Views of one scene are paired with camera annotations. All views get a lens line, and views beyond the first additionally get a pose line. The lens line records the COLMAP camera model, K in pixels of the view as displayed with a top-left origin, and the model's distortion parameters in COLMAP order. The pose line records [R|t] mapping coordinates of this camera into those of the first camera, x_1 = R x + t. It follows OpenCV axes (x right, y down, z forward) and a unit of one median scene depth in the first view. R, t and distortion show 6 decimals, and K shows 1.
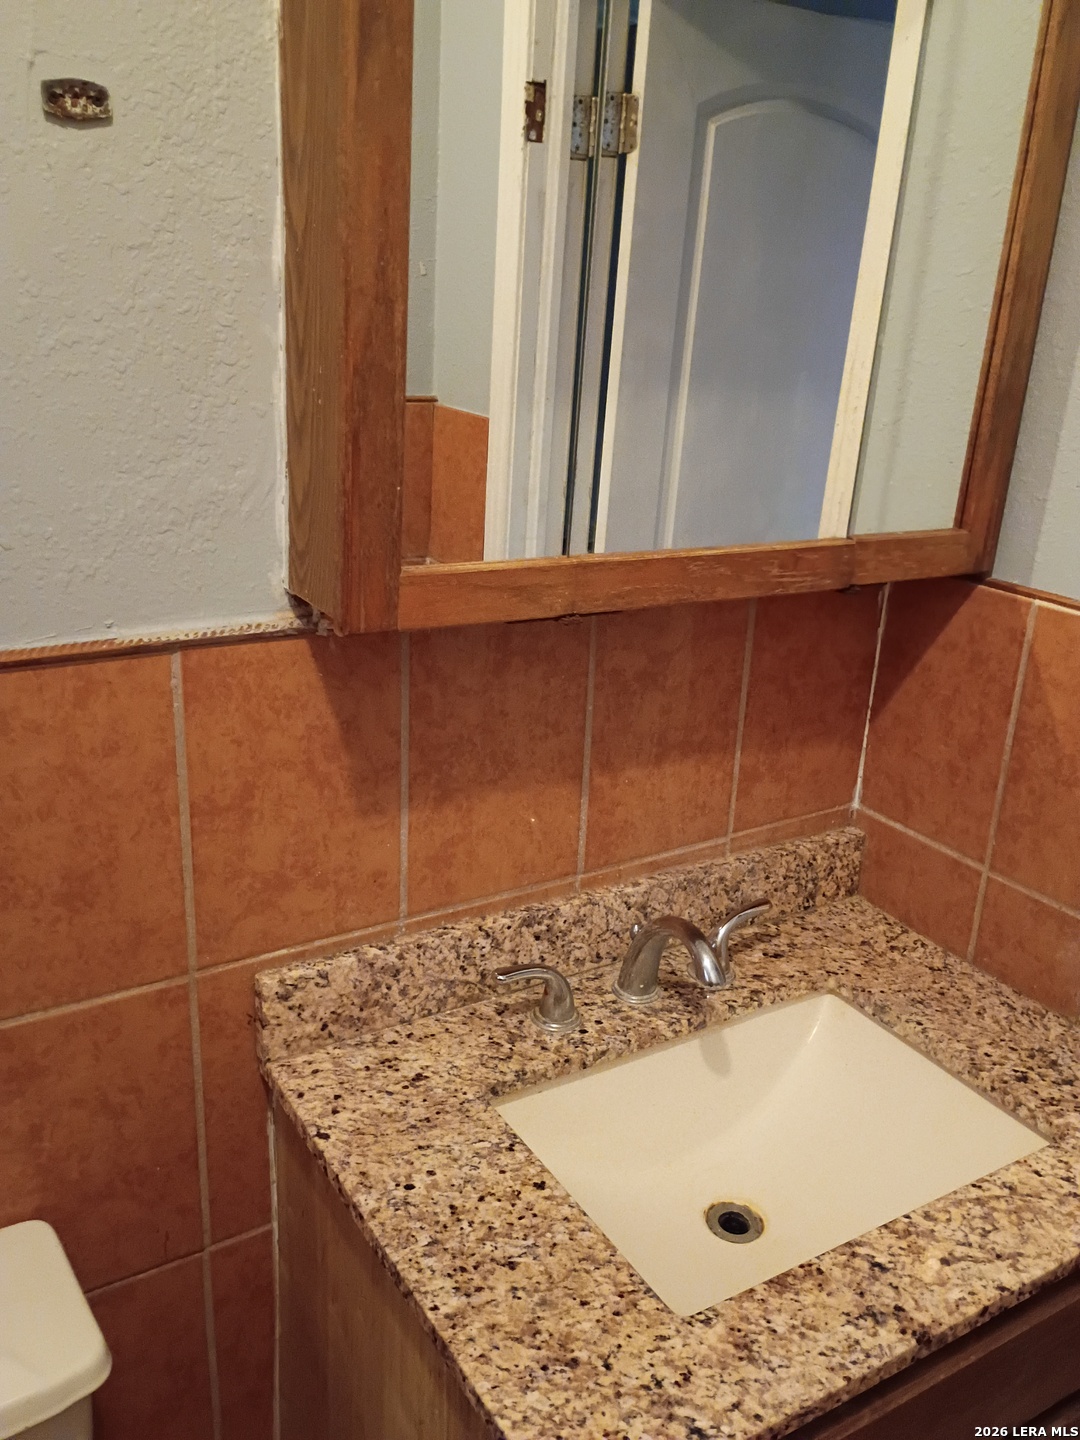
lens RADIAL K [[1242.7, 0, 541.1], [0, 1242.7, 721.0], [0, 0, 1]] dist [0.069154, -0.081544]
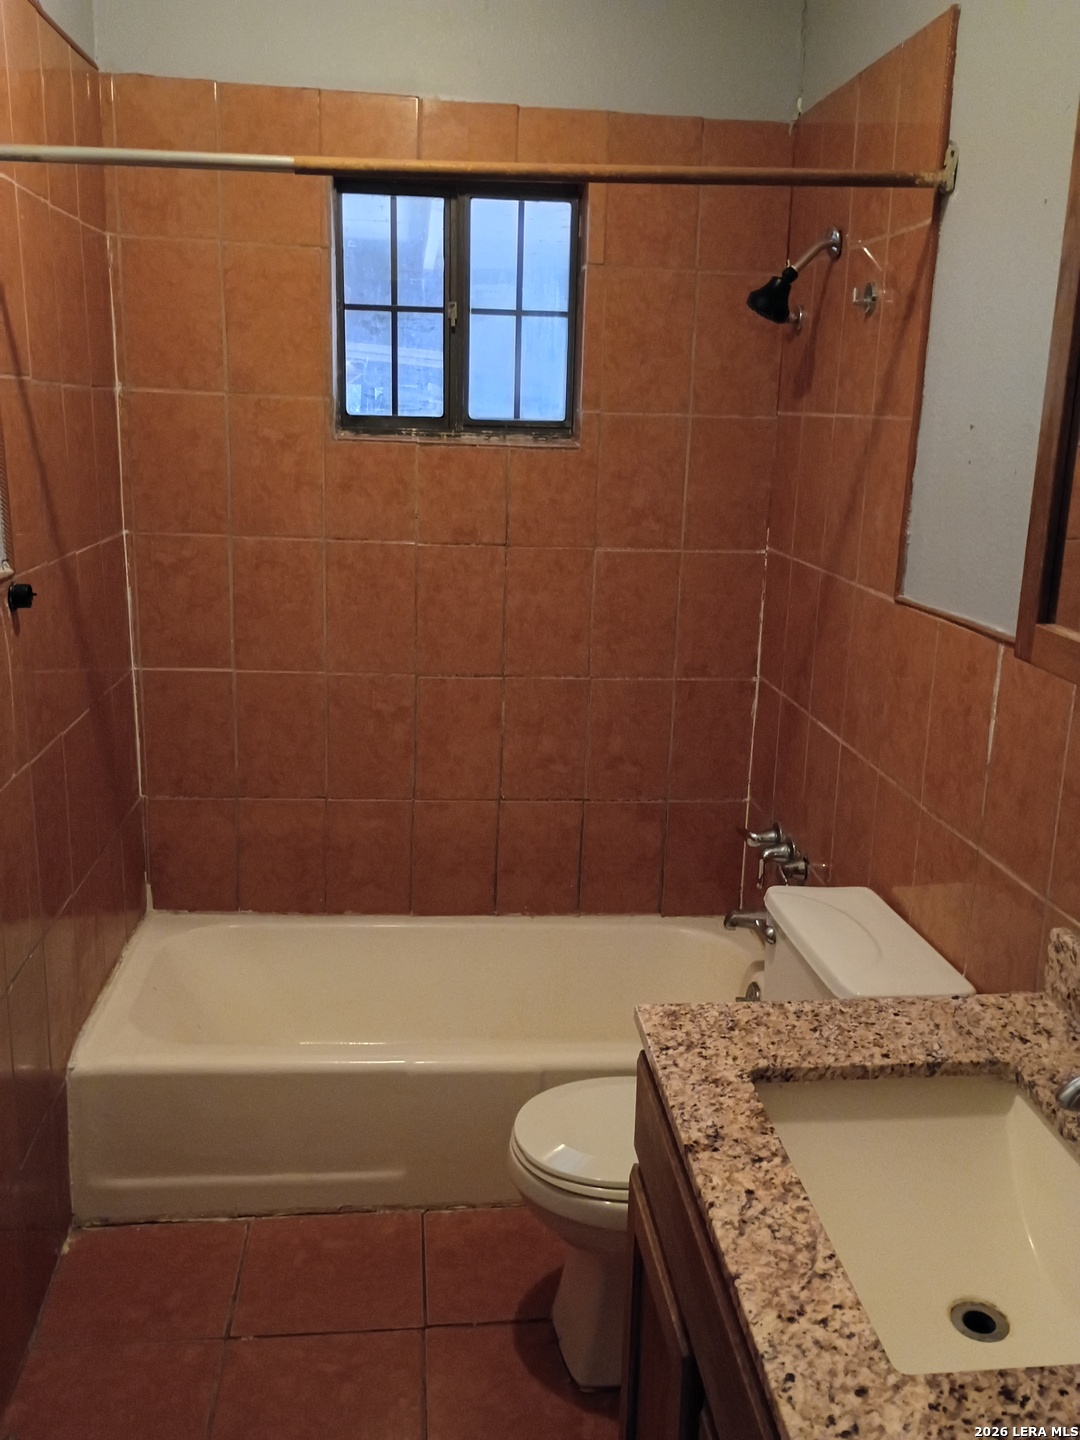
lens RADIAL K [[1242.7, 0, 539.6], [0, 1242.7, 717.2], [0, 0, 1]] dist [0.069154, -0.081544]
pose [[-0.444999, 0.152056, -0.882527, 1.358816], [-0.343437, 0.881153, 0.324992, -0.279286], [0.827059, 0.447714, -0.339891, 1.013226]]
